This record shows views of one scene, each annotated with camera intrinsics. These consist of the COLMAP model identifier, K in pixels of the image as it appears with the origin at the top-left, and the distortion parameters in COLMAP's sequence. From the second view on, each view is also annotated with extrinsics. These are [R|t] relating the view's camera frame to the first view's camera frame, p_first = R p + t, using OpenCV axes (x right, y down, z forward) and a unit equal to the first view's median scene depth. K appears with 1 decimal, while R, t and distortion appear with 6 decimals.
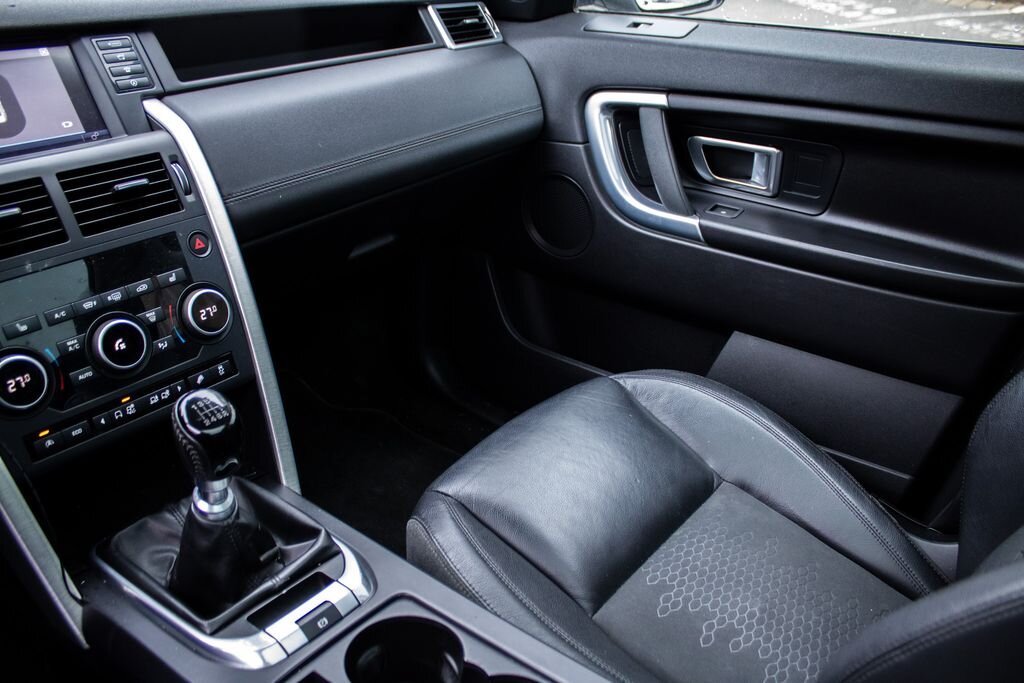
lens RADIAL K [[842.0, 0, 514.2], [0, 842.0, 345.9], [0, 0, 1]] dist [-0.141153, 0.089981]
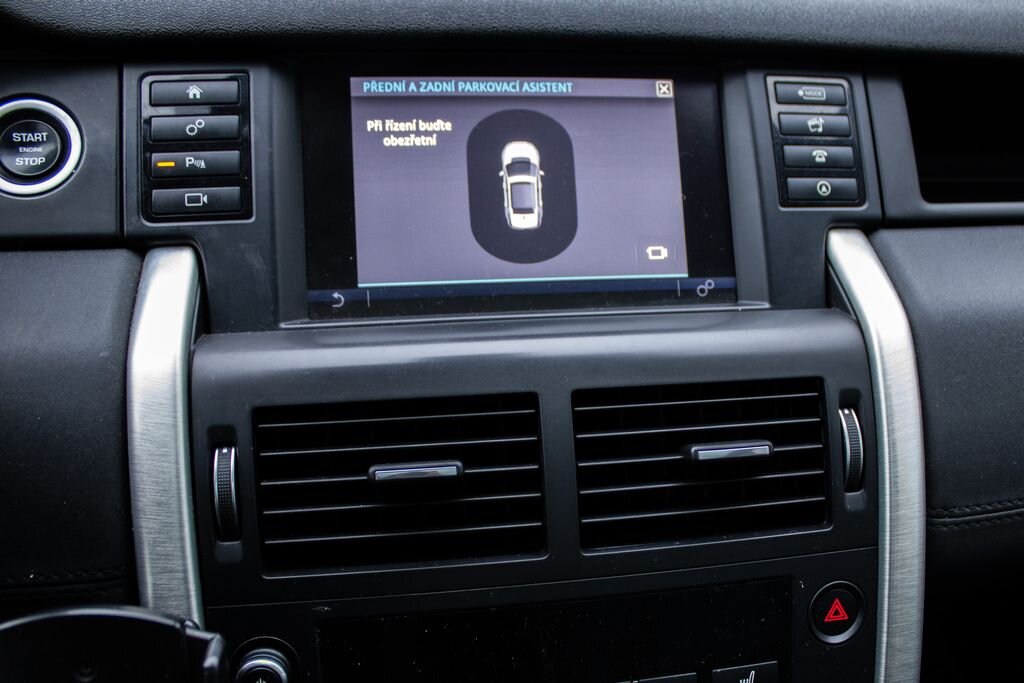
lens RADIAL K [[935.6, 0, 598.8], [0, 935.6, 373.0], [0, 0, 1]] dist [-0.120199, 0.073863]
pose [[0.766040, 0.331065, -0.550979, -0.269066], [-0.324239, 0.939141, 0.113501, -0.264925], [0.555023, 0.091703, 0.826765, 0.560722]]
